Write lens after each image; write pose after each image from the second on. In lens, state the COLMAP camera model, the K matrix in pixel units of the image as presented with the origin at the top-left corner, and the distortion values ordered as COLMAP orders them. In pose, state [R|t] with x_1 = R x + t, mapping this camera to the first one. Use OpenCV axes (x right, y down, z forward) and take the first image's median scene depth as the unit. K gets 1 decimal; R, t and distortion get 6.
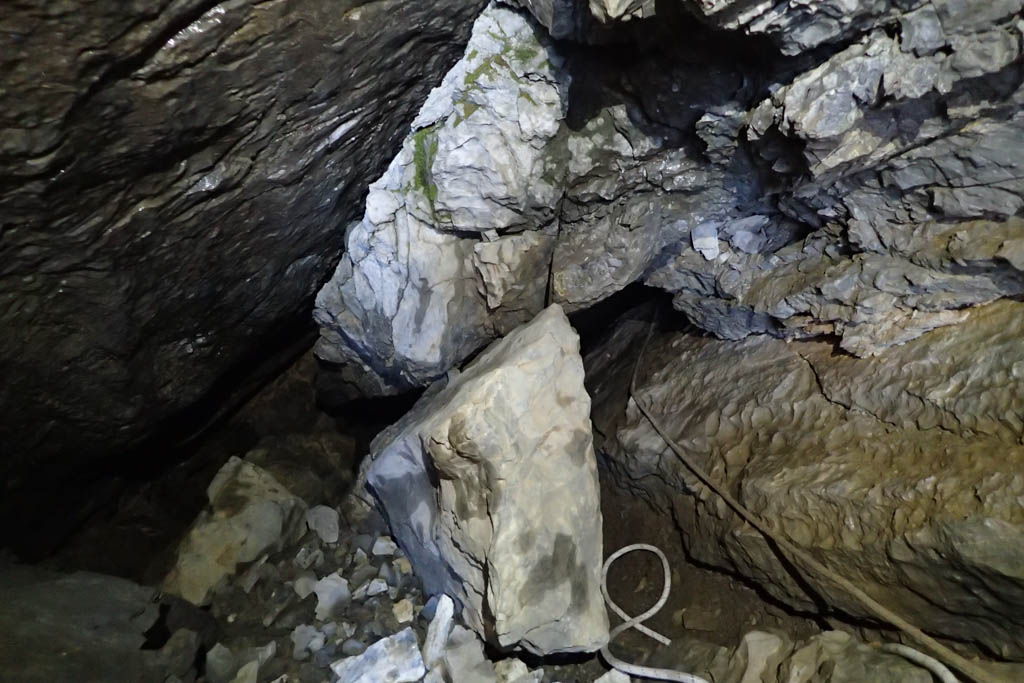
lens RADIAL K [[762.6, 0, 515.1], [0, 762.6, 323.2], [0, 0, 1]] dist [0.003373, -0.002835]
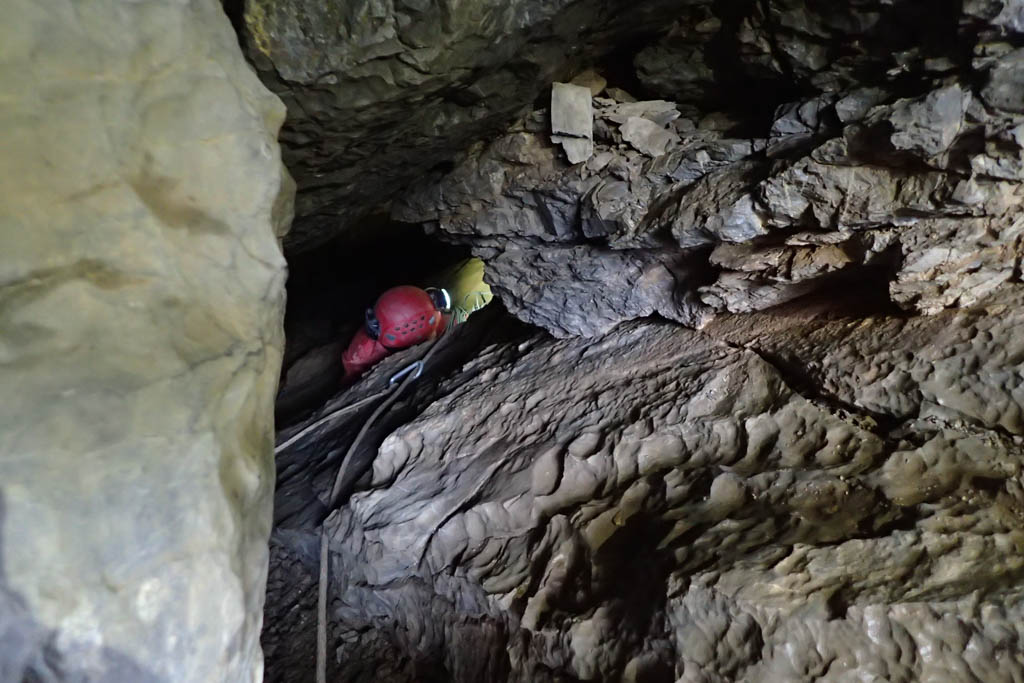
lens RADIAL K [[762.6, 0, 516.9], [0, 762.6, 324.6], [0, 0, 1]] dist [0.003373, -0.002835]
pose [[0.941394, 0.161380, 0.296199, 0.092637], [-0.113132, 0.978320, -0.173466, 0.153934], [-0.317771, 0.129790, 0.939242, 0.637720]]
